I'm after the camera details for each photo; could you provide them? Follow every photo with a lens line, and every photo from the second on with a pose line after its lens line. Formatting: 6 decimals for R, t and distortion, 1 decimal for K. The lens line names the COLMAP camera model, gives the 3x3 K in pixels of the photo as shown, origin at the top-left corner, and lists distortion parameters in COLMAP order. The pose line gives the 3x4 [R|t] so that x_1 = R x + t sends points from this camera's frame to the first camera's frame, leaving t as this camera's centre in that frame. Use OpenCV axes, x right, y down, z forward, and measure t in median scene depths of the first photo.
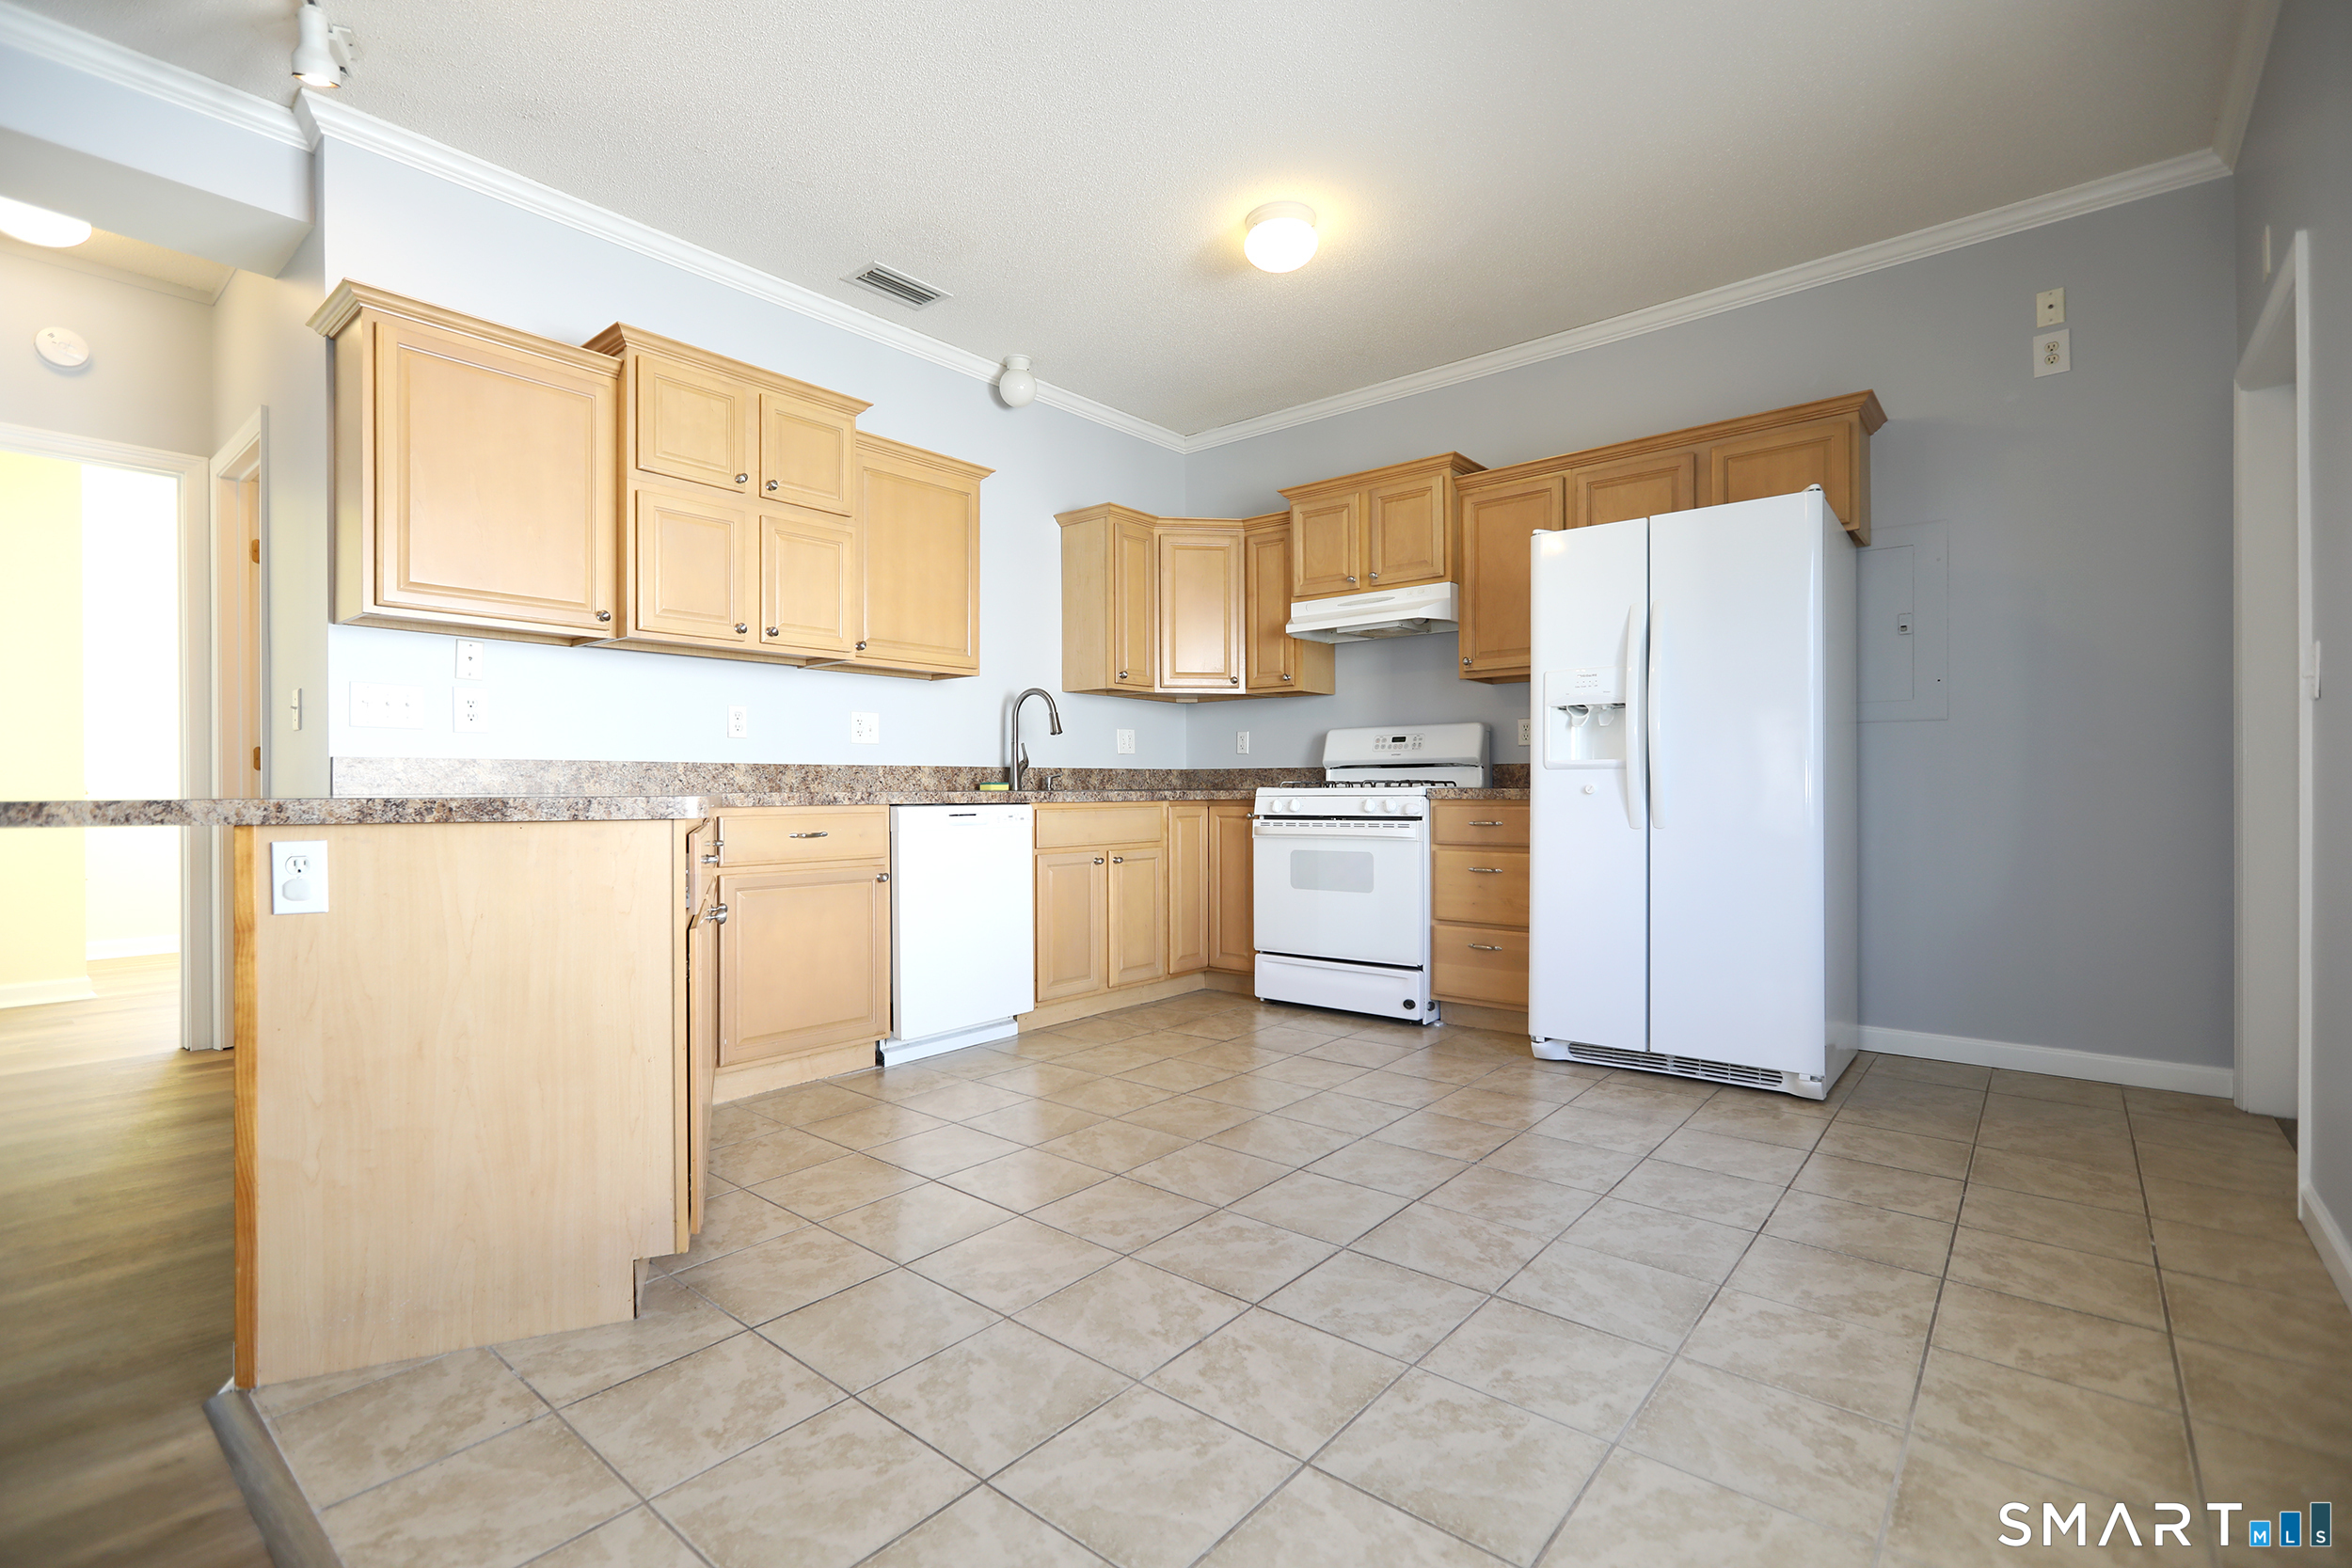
lens RADIAL K [[1060.9, 0, 1162.6], [0, 1060.9, 787.9], [0, 0, 1]] dist [-0.000661, -0.000043]
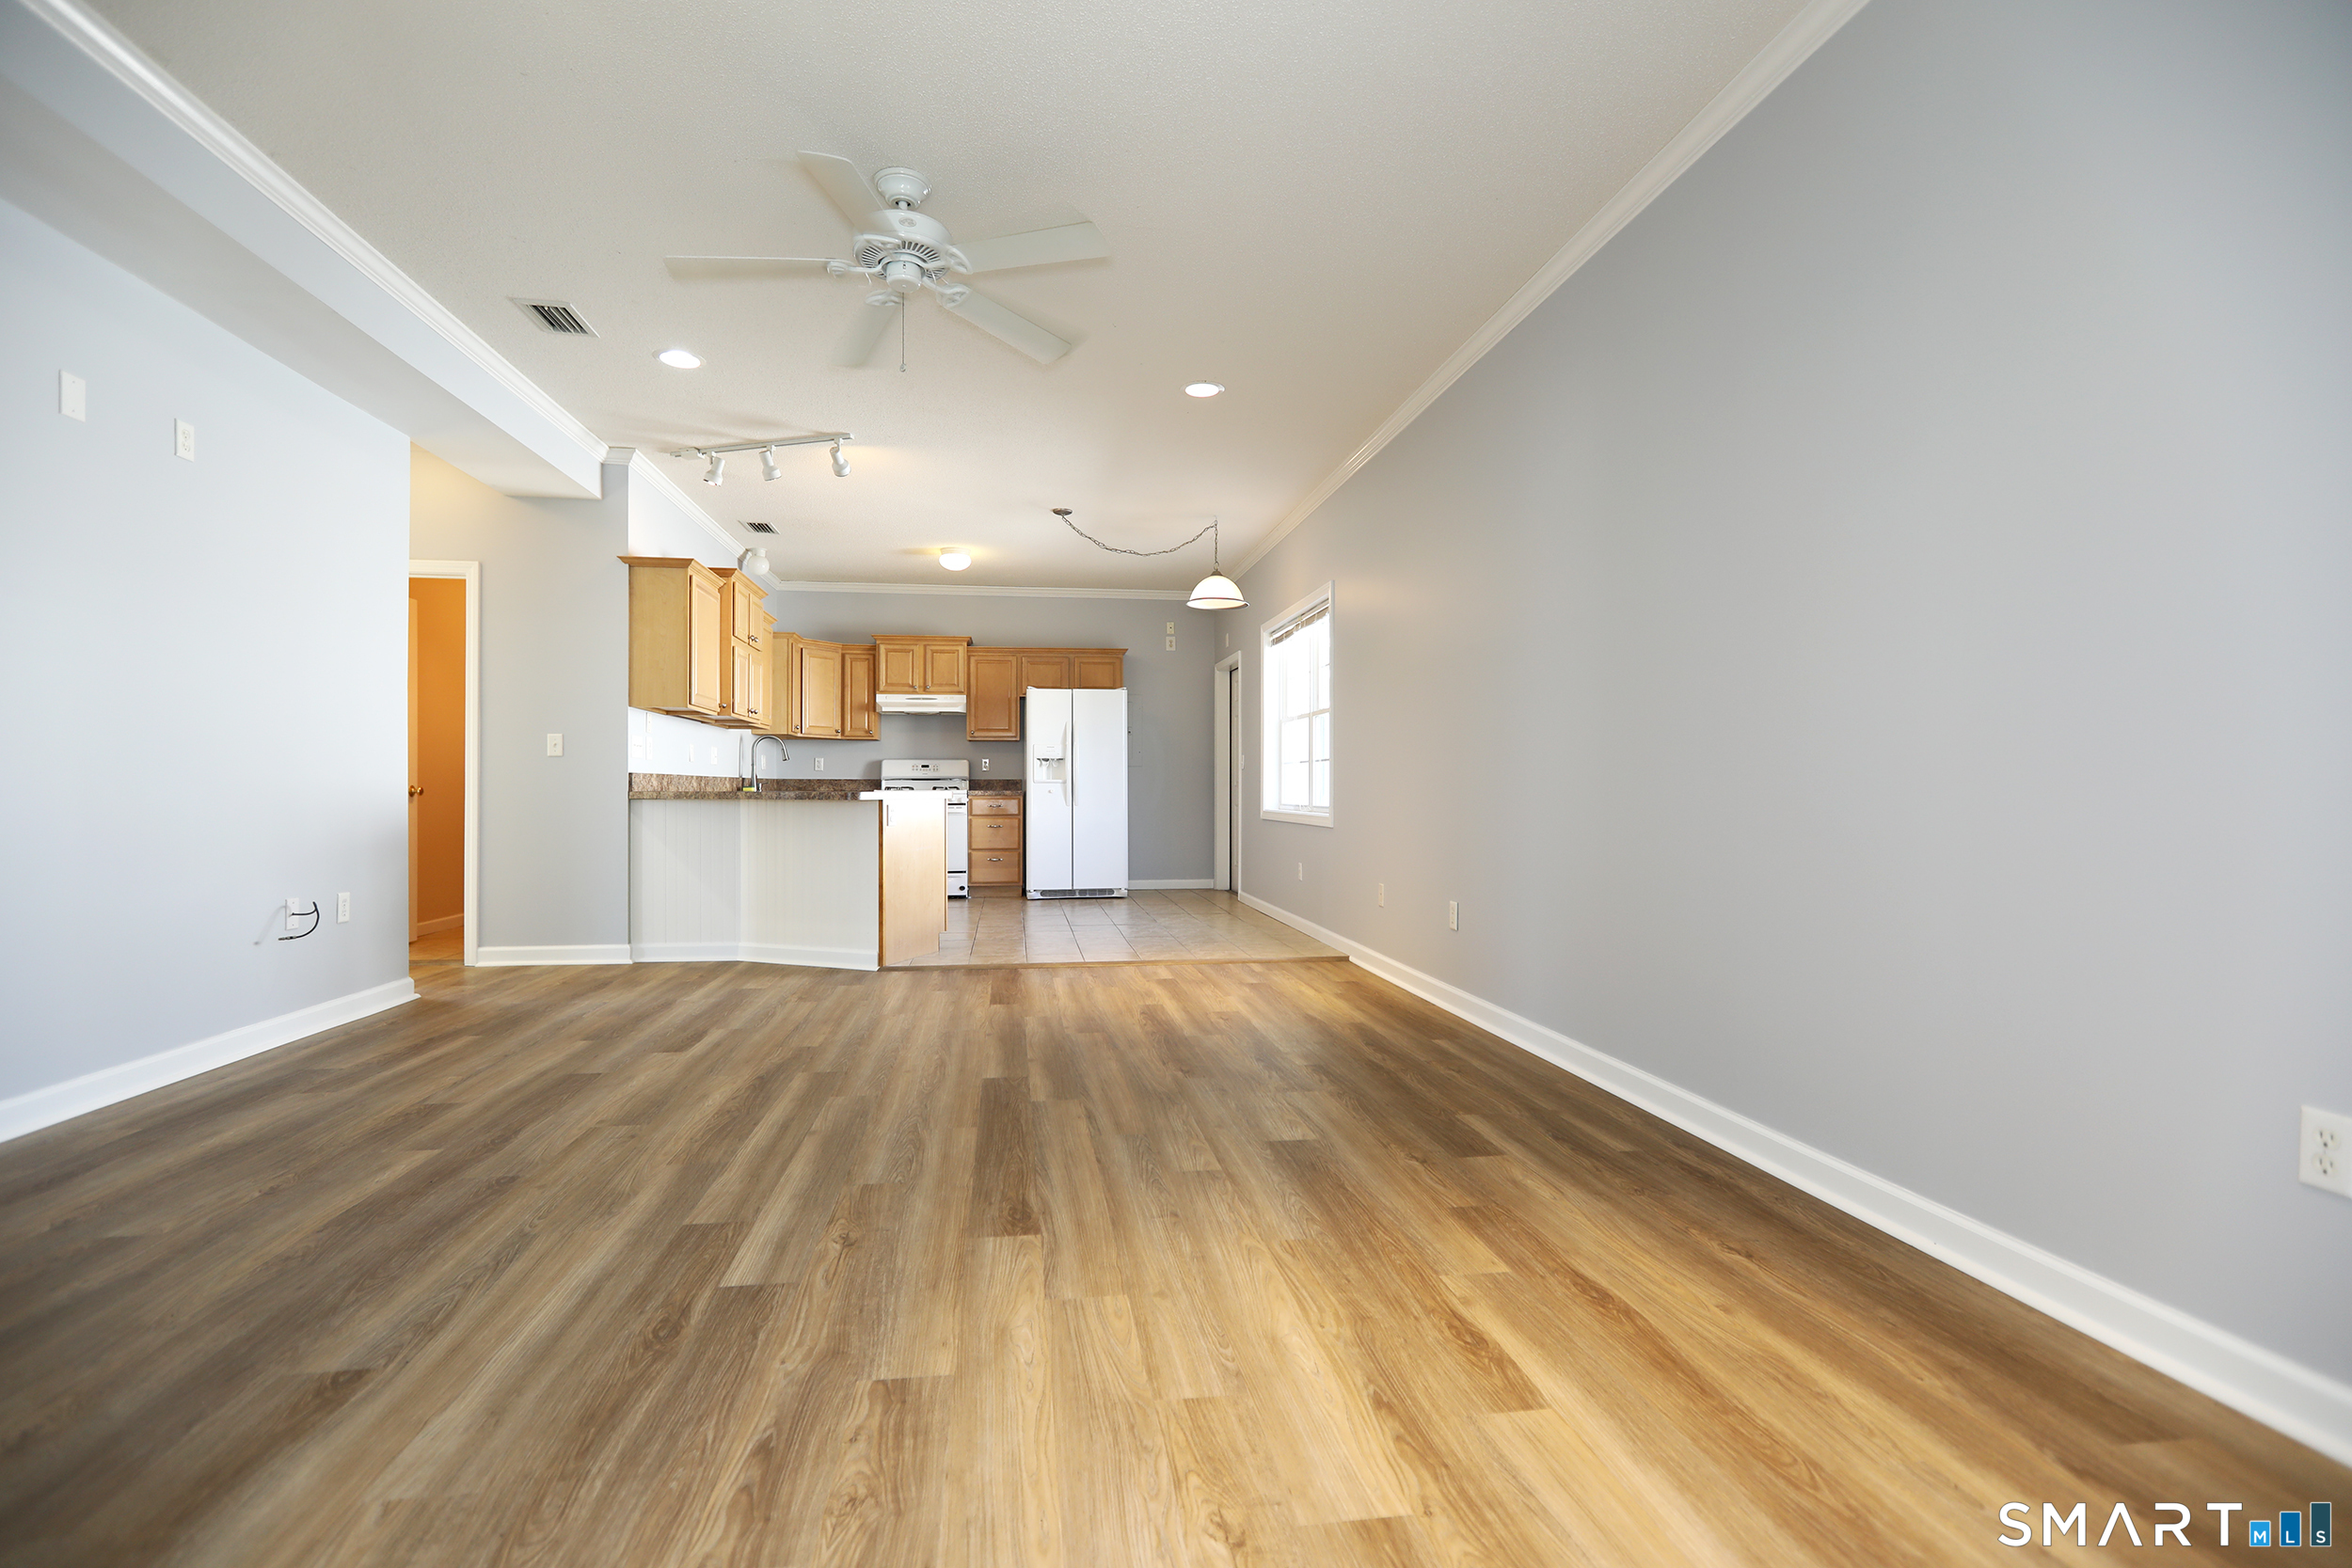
lens RADIAL K [[1060.9, 0, 1162.6], [0, 1060.9, 787.9], [0, 0, 1]] dist [-0.000661, -0.000043]
pose [[0.668745, 0.011622, 0.743401, -1.125308], [-0.006241, 0.999930, -0.010018, 0.014562], [-0.743466, 0.002060, 0.668771, -0.784433]]
